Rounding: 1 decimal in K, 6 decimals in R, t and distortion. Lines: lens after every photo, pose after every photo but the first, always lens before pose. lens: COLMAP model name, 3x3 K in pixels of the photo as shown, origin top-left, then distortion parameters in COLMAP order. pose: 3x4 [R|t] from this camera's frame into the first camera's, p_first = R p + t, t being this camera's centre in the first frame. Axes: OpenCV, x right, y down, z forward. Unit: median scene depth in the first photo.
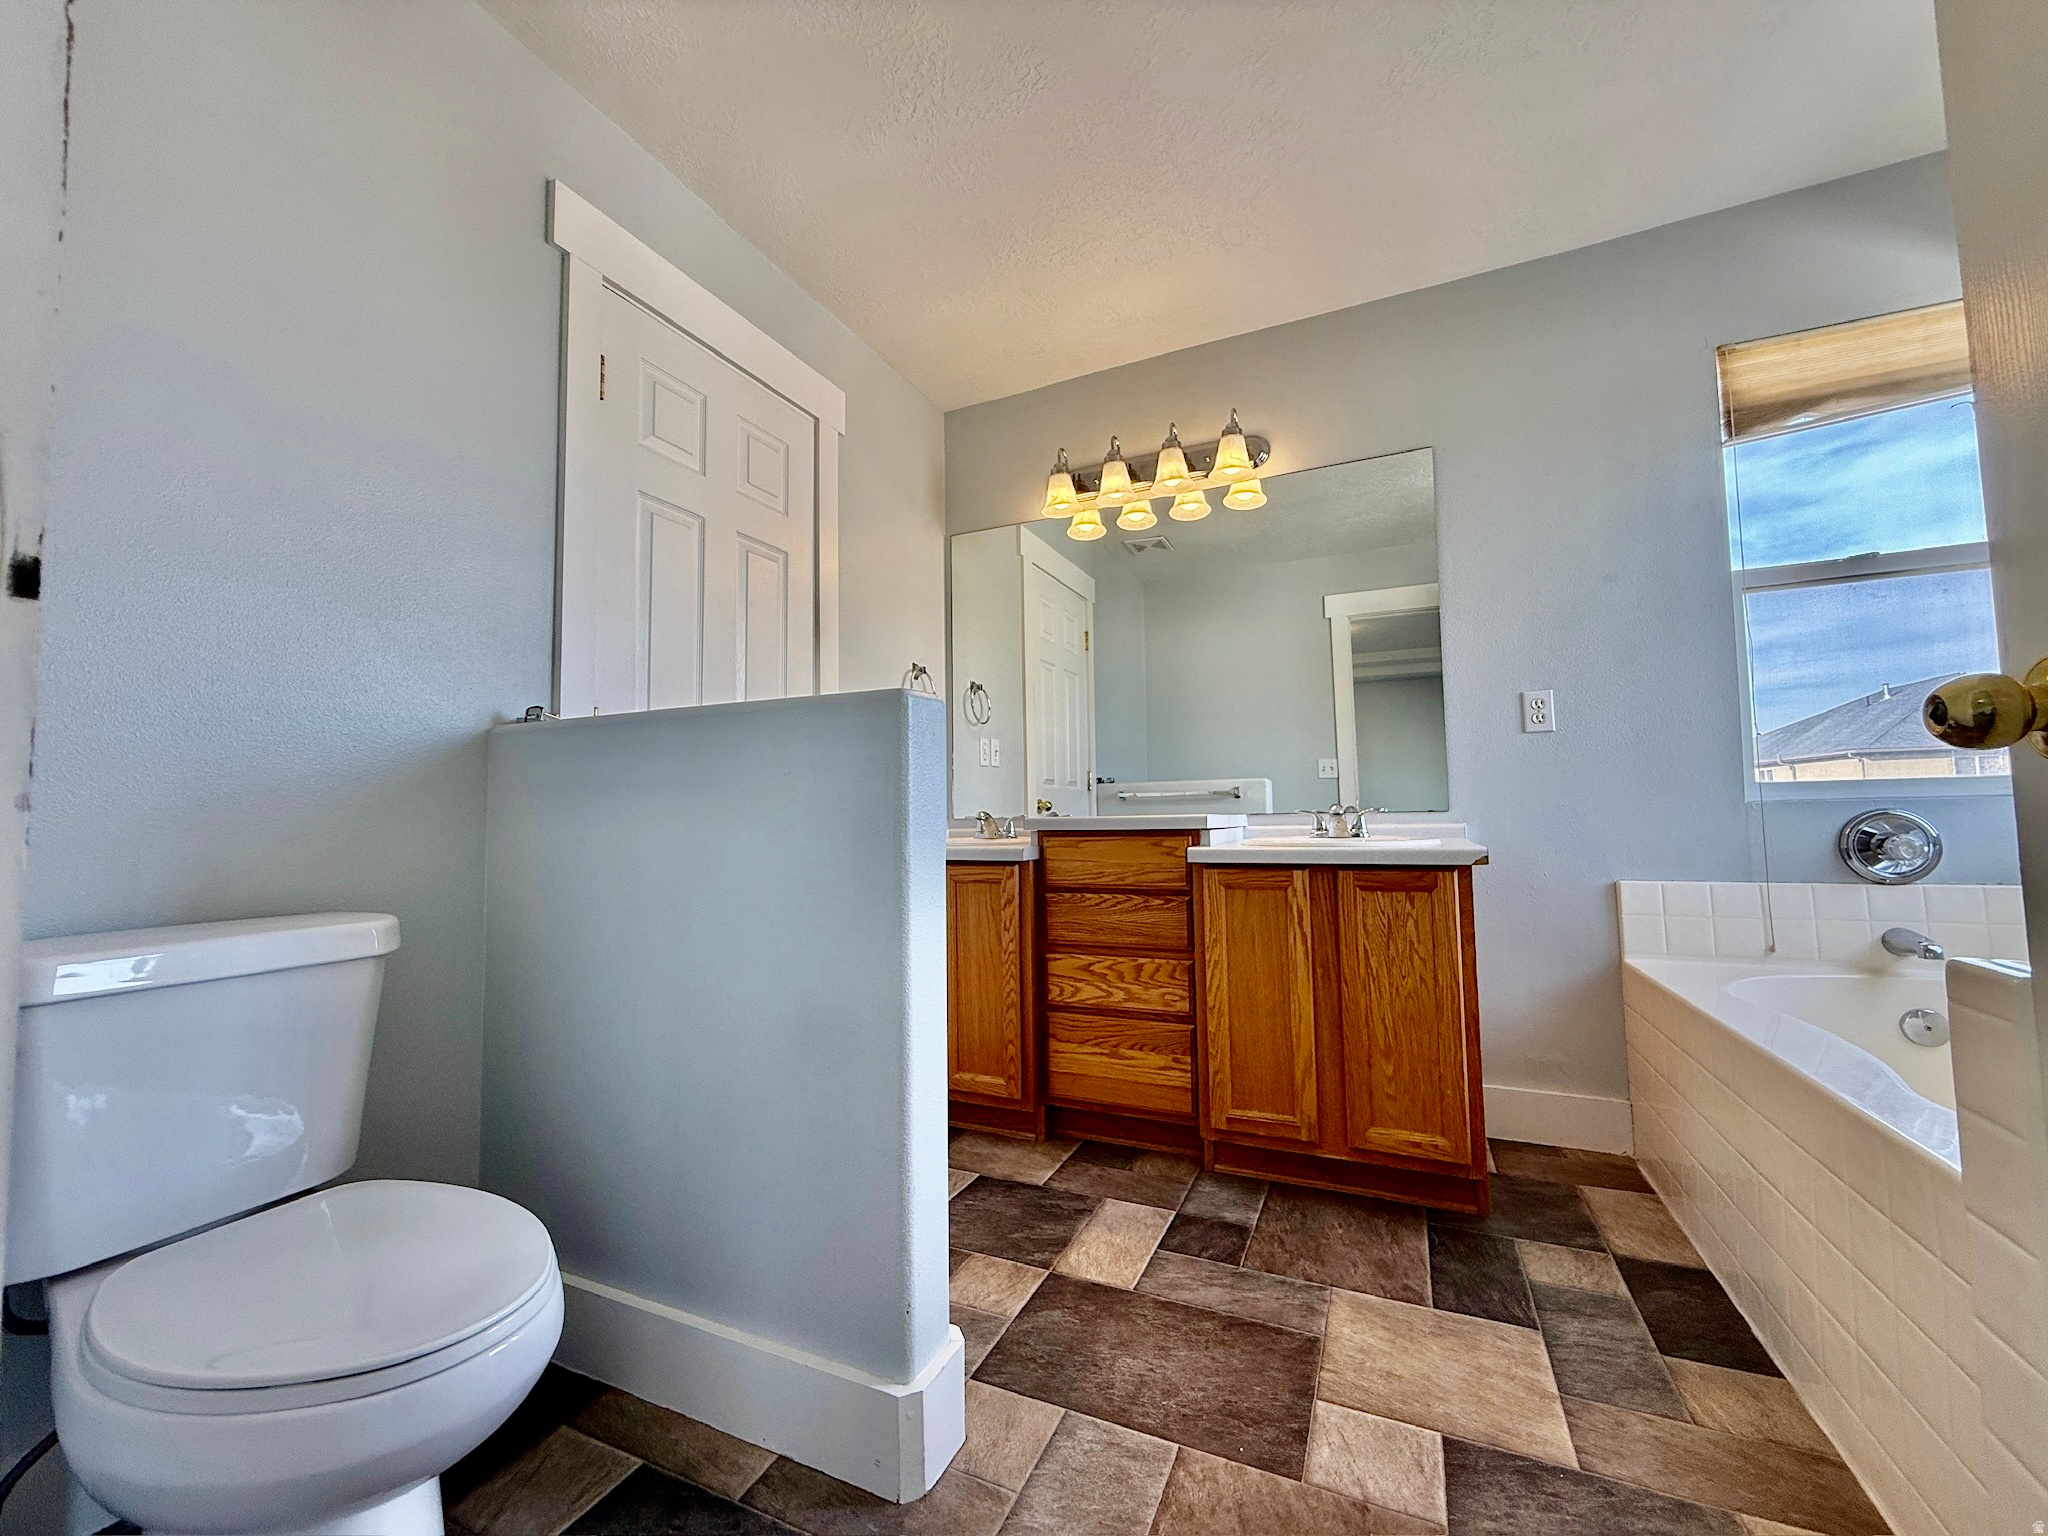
lens RADIAL K [[814.6, 0, 1020.0], [0, 814.6, 769.0], [0, 0, 1]] dist [0.001168, -0.000157]
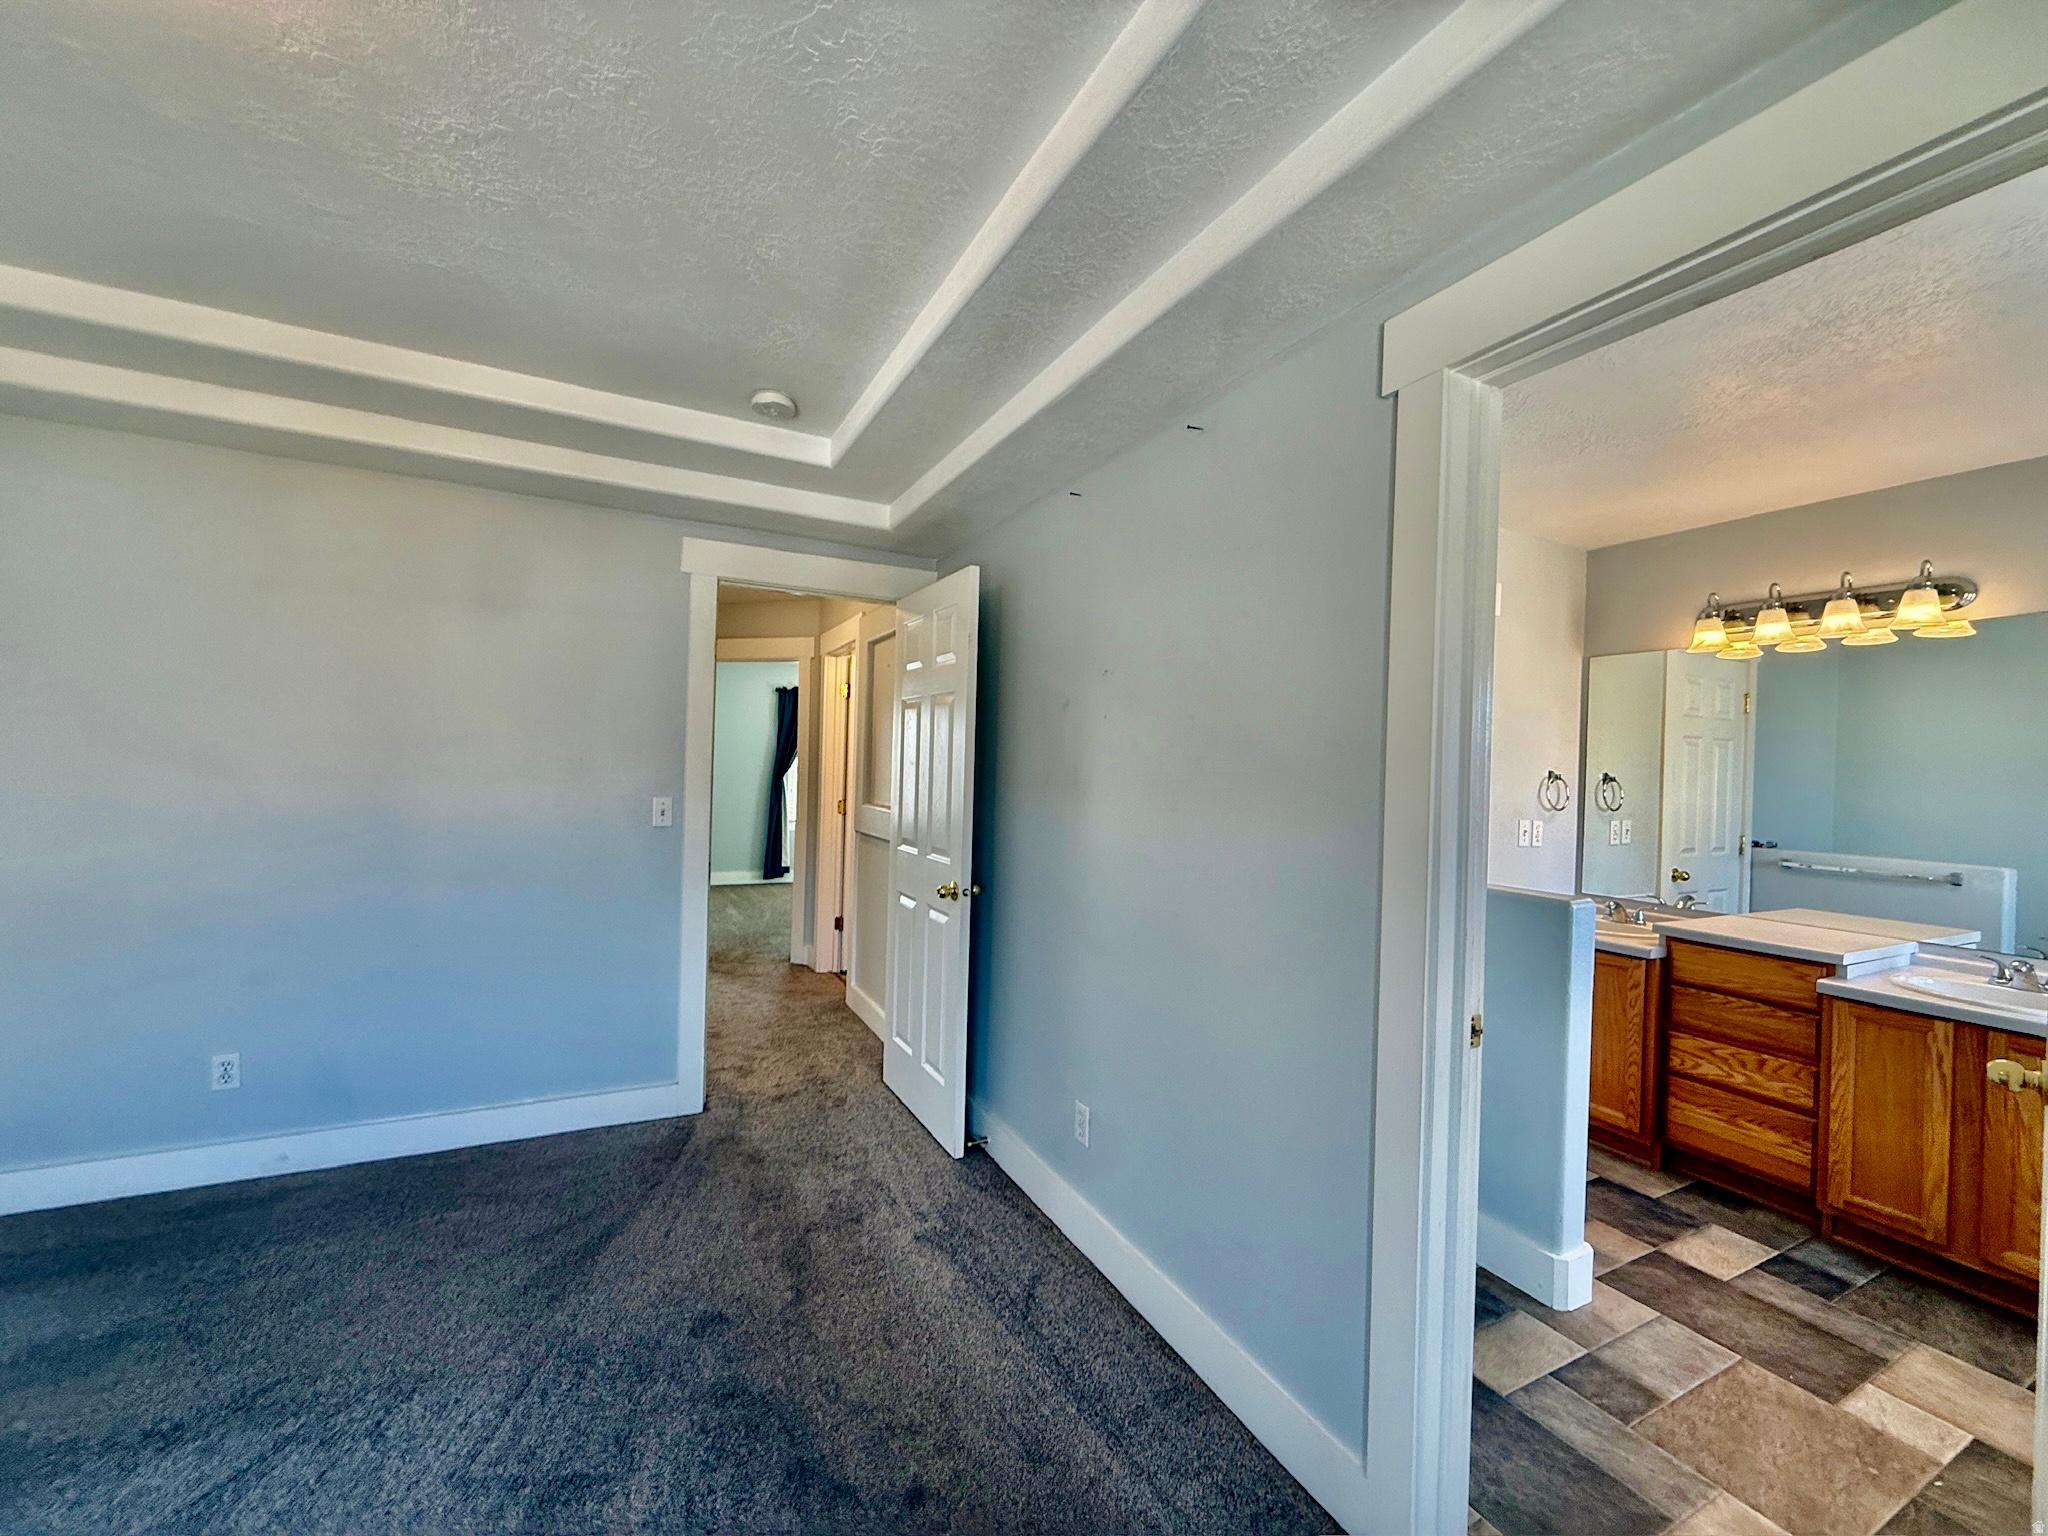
lens RADIAL K [[814.6, 0, 1020.0], [0, 814.6, 769.0], [0, 0, 1]] dist [0.001168, -0.000157]
pose [[0.786374, 0.040444, -0.616425, 0.003134], [-0.003791, 0.998152, 0.060652, -0.291801], [0.617739, -0.045358, 0.785074, -0.705811]]
